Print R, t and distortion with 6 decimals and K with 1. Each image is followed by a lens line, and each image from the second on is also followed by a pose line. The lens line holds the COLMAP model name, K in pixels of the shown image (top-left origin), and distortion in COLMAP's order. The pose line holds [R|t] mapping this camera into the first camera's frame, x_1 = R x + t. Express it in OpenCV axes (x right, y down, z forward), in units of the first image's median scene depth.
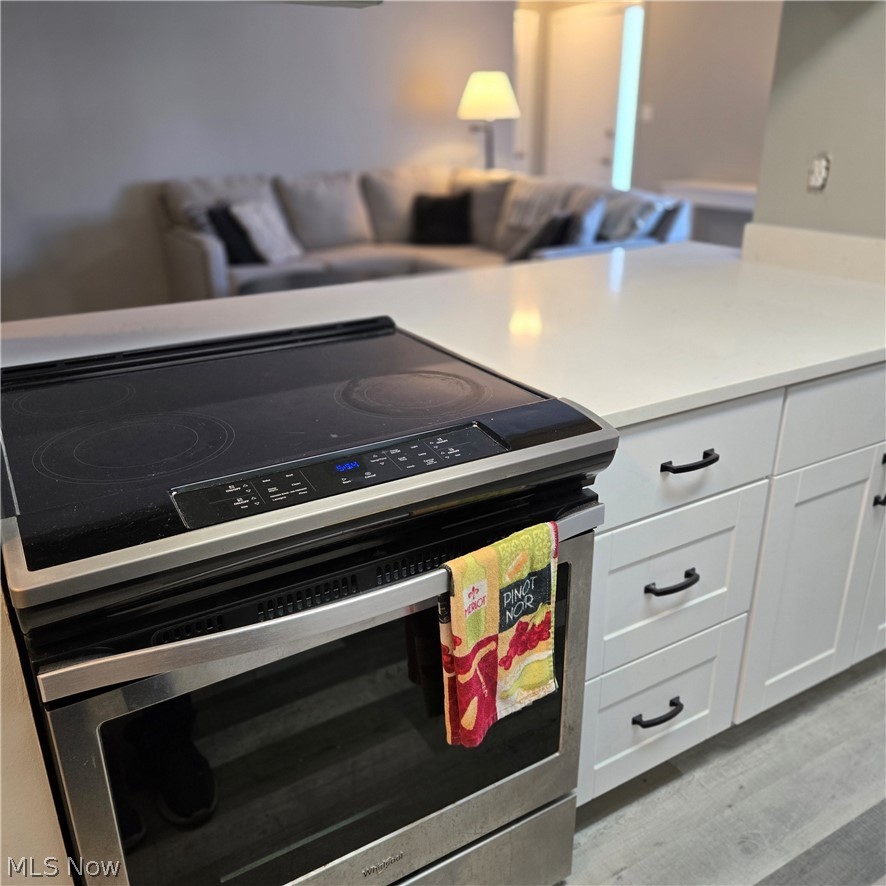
lens RADIAL K [[795.8, 0, 443.0], [0, 795.8, 443.0], [0, 0, 1]] dist [0.052052, -0.013913]
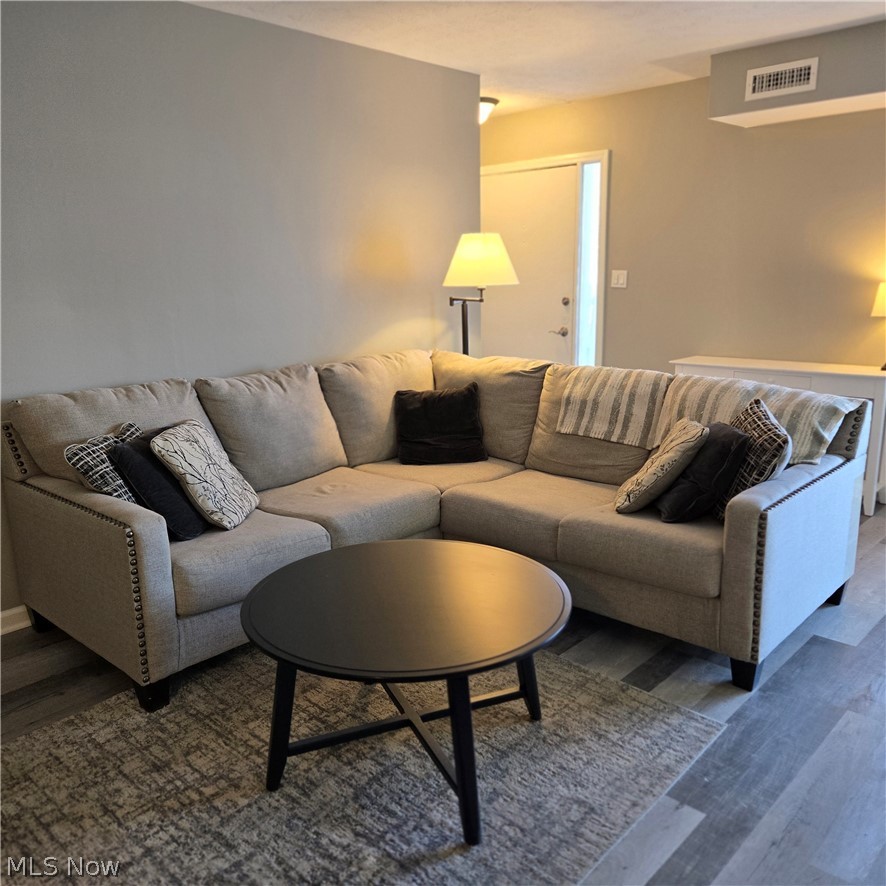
lens RADIAL K [[795.8, 0, 443.0], [0, 795.8, 443.0], [0, 0, 1]] dist [0.052052, -0.013913]
pose [[0.957178, -0.067407, 0.281542, -0.196336], [0.116284, 0.980134, -0.160674, -0.152750], [-0.265118, 0.186532, 0.946001, 0.345080]]
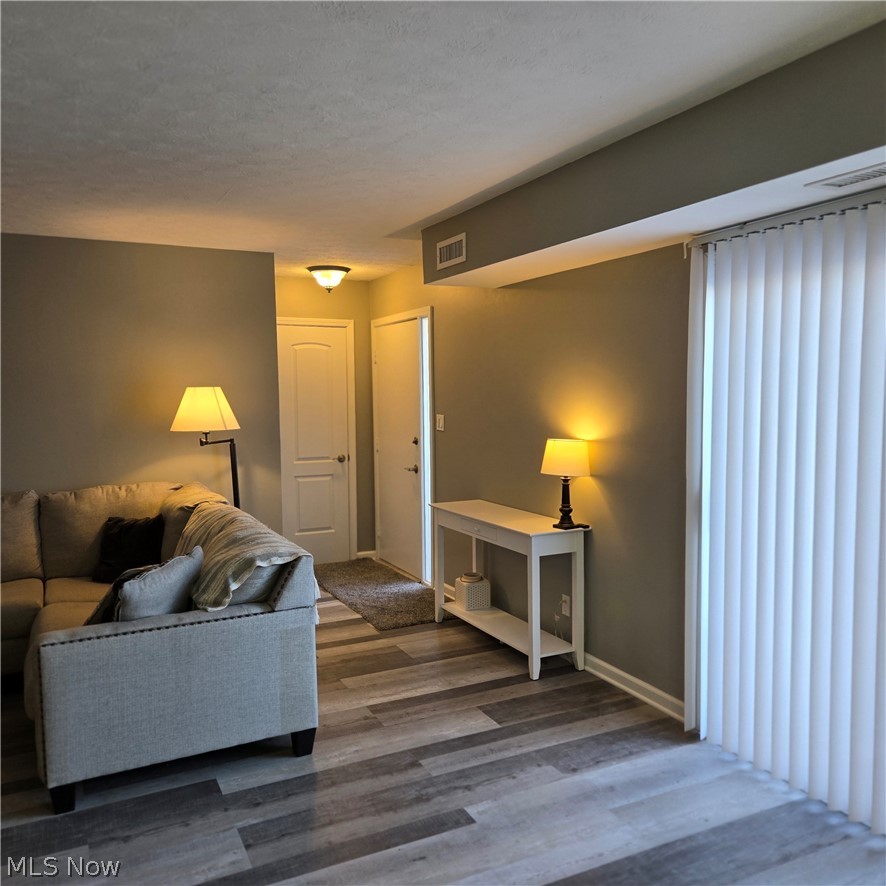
lens RADIAL K [[774.0, 0, 443.0], [0, 774.0, 443.0], [0, 0, 1]] dist [0.014323, 0.002024]
pose [[0.998417, 0.002634, -0.056187, 0.365373], [-0.020399, 0.947855, -0.318049, -0.137259], [0.052420, 0.318691, 0.946408, 0.235271]]
